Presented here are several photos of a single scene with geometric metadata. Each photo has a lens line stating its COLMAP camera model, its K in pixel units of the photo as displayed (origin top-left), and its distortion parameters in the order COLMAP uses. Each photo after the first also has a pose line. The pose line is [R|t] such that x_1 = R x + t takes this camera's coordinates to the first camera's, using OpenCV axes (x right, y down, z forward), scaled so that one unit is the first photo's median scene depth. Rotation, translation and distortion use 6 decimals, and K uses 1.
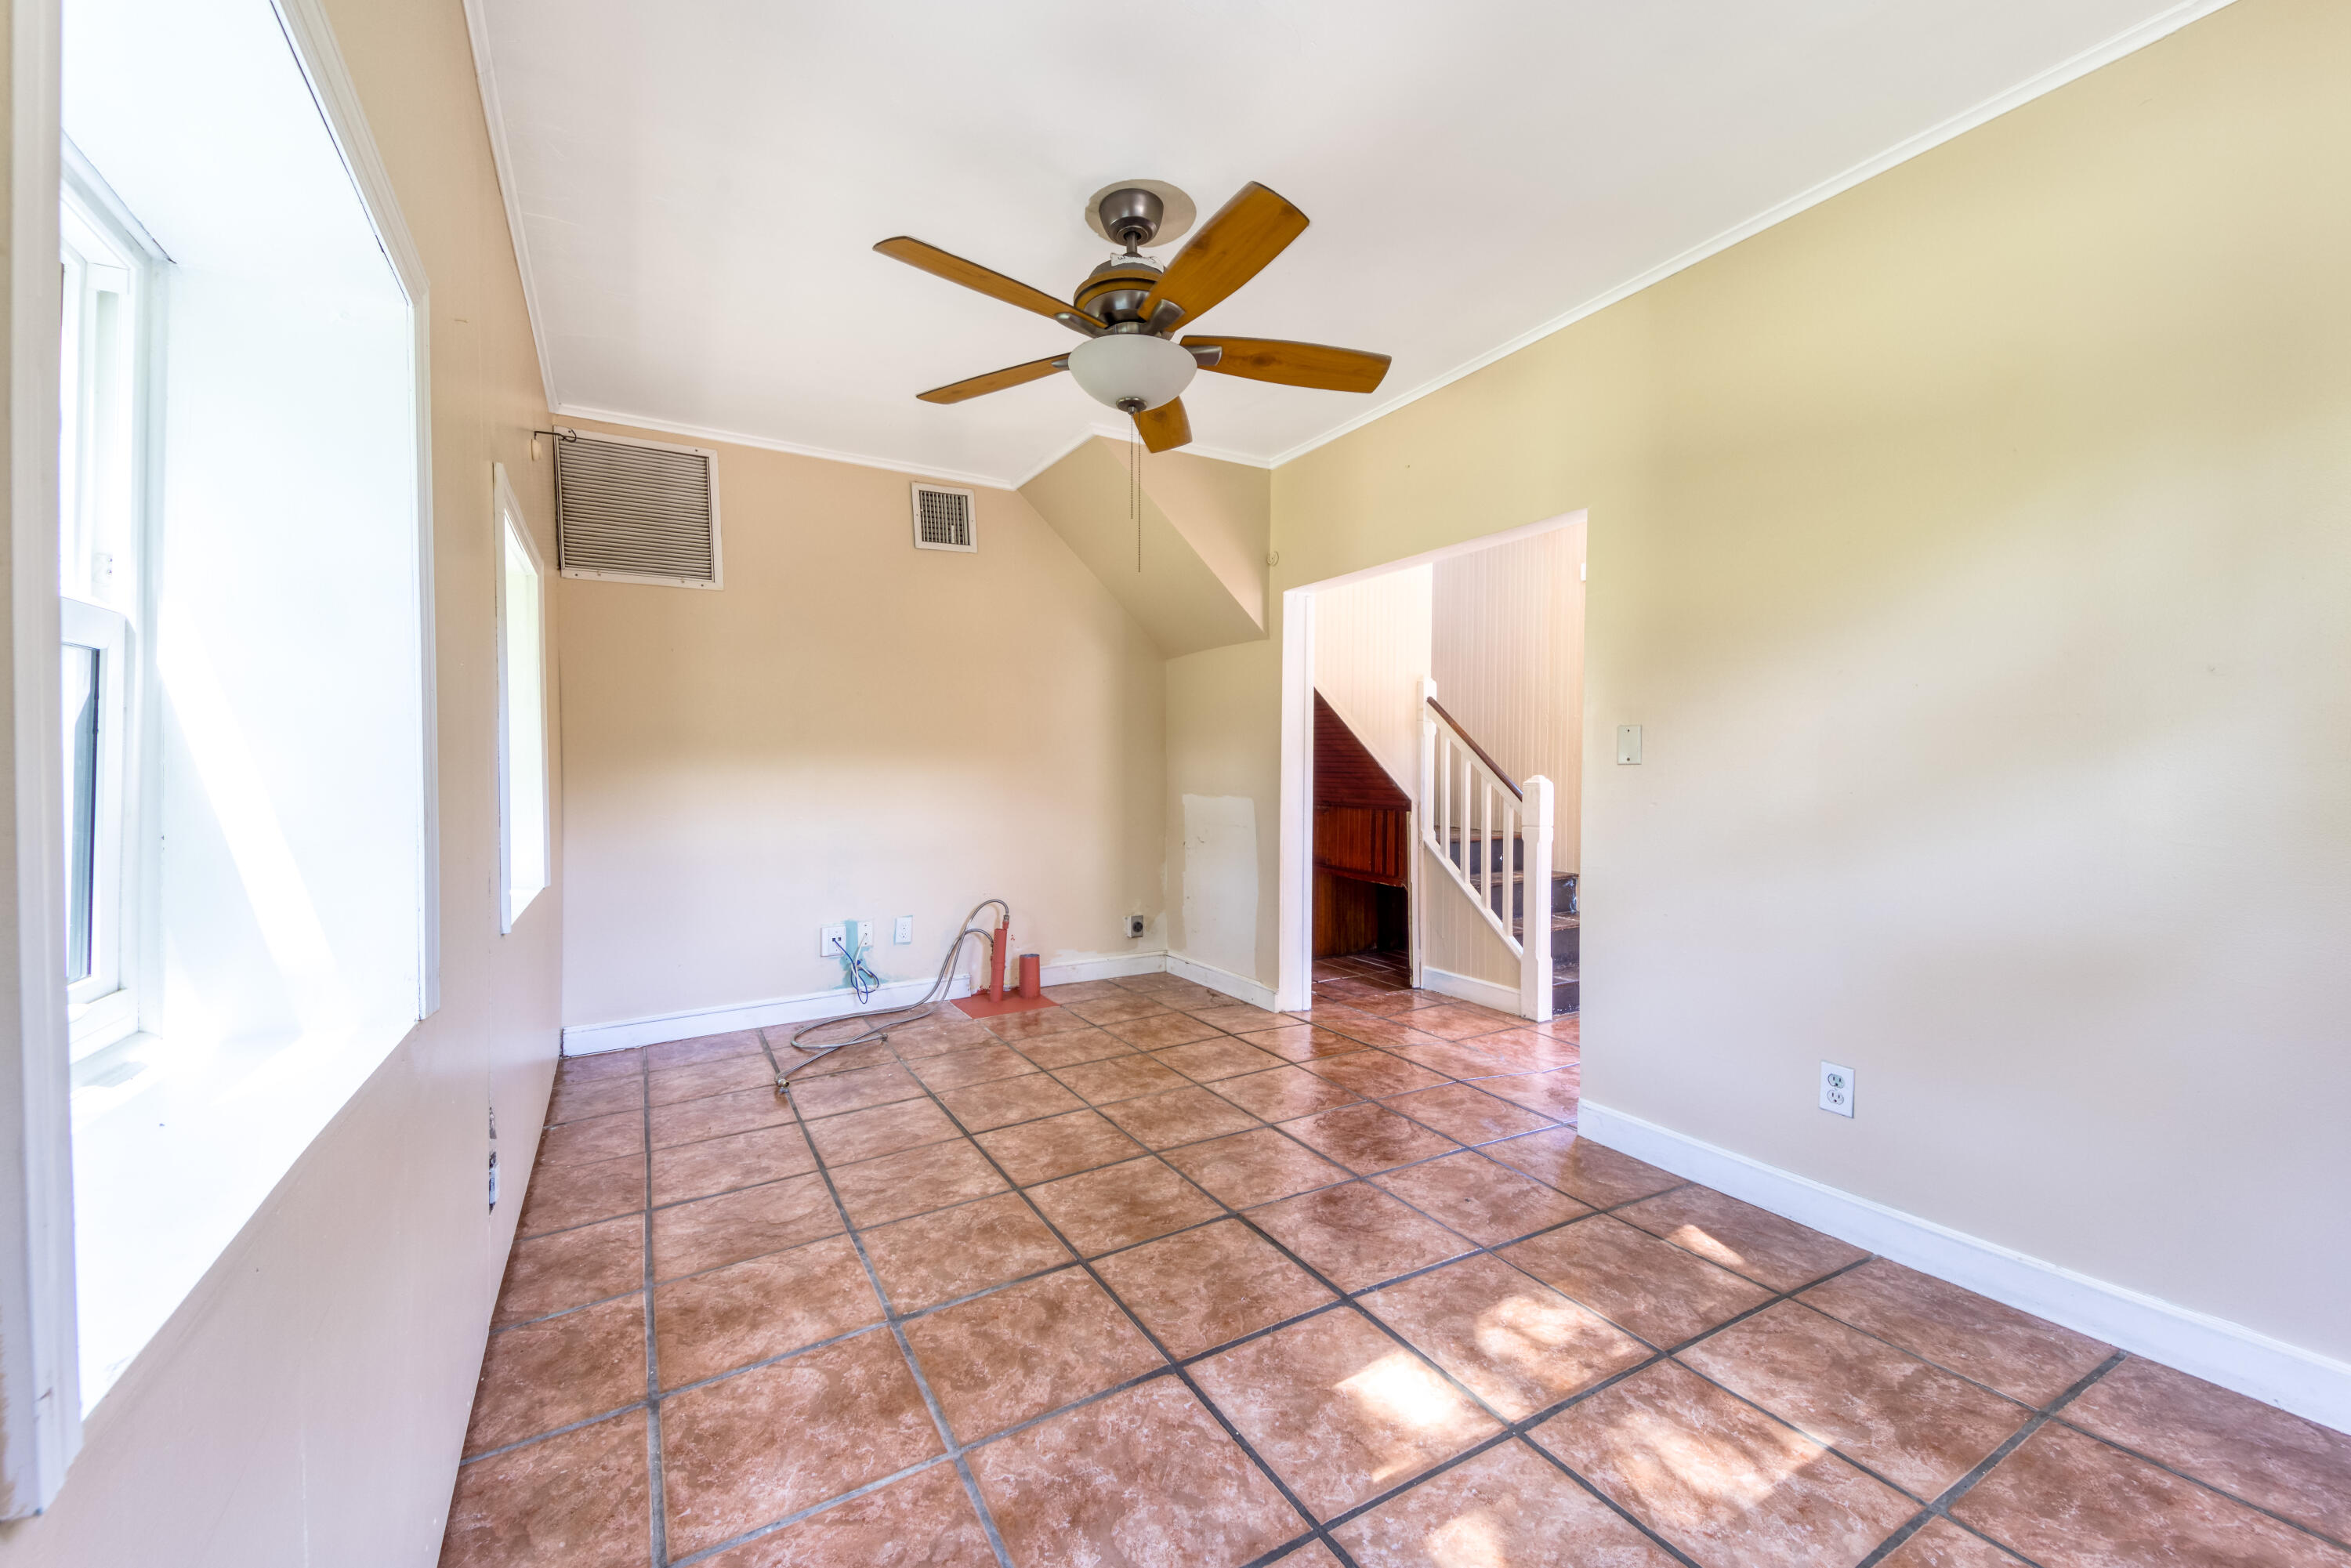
lens RADIAL K [[957.8, 0, 1172.6], [0, 957.8, 777.8], [0, 0, 1]] dist [-0.027432, -0.000446]
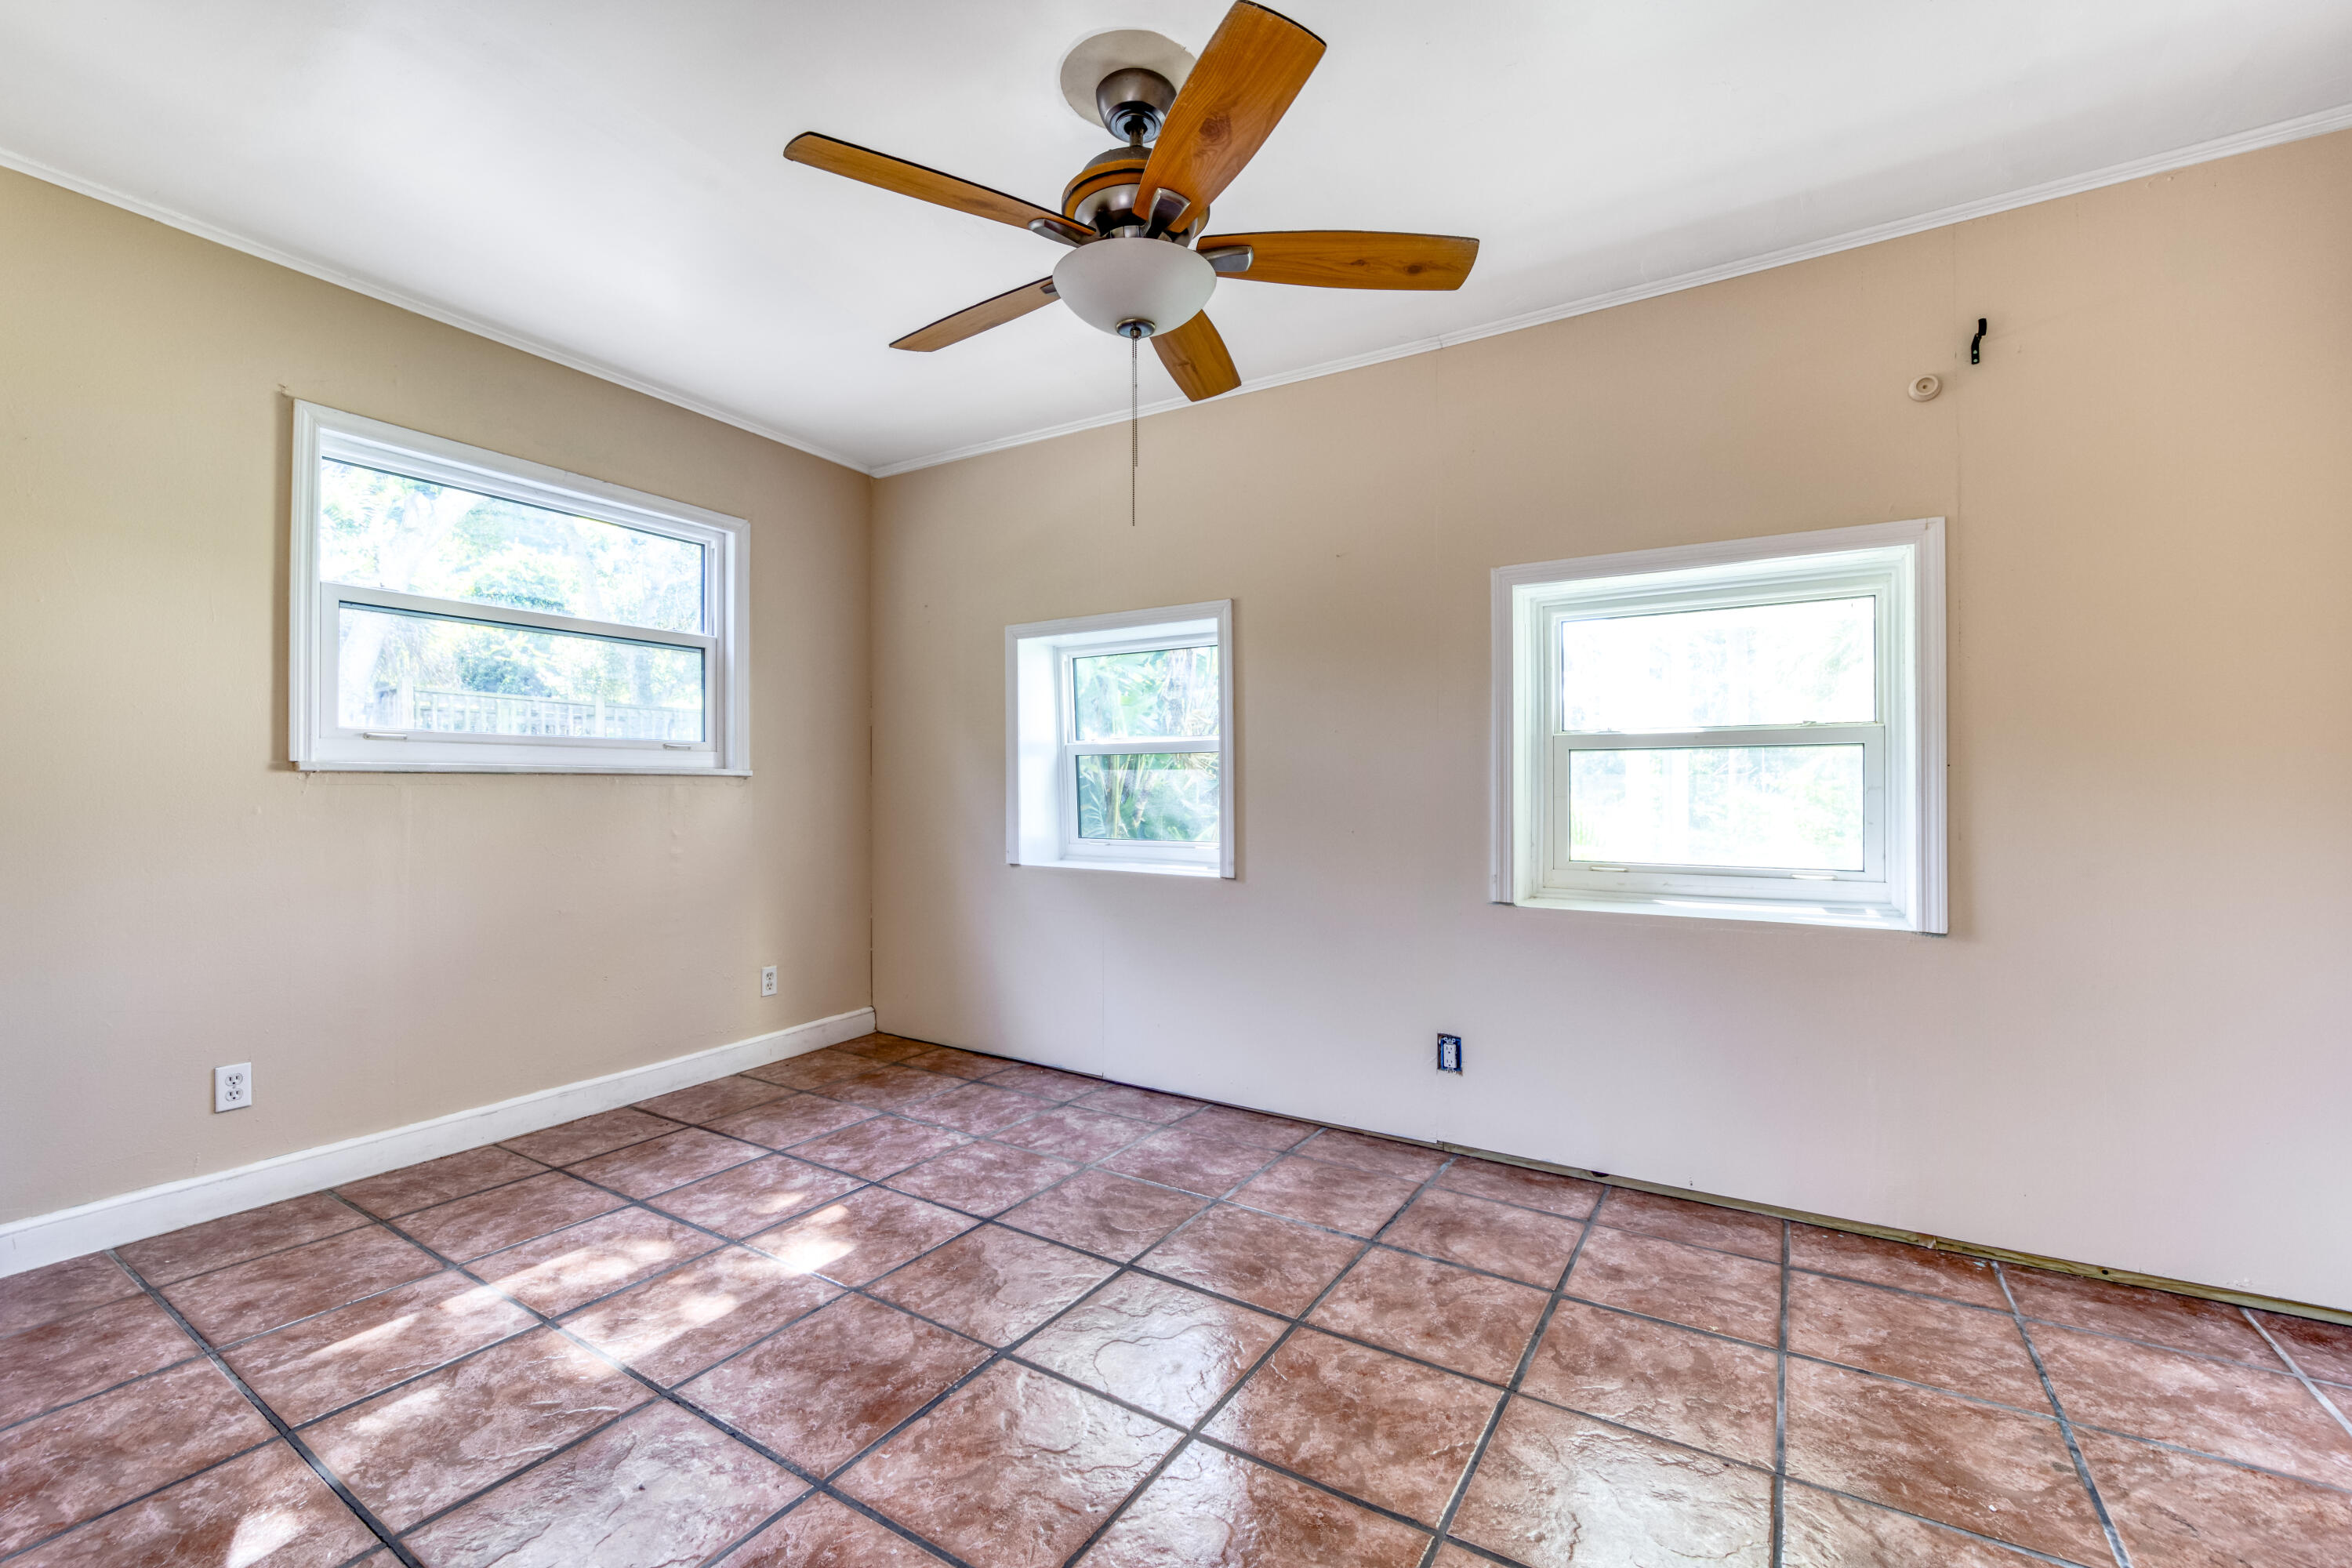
lens RADIAL K [[958.2, 0, 1179.0], [0, 958.2, 774.2], [0, 0, 1]] dist [-0.027432, -0.000446]
pose [[-0.885211, -0.002289, -0.465185, 0.337102], [-0.002616, 0.999997, 0.000057, -0.010037], [0.465183, 0.001267, -0.885214, 1.988366]]
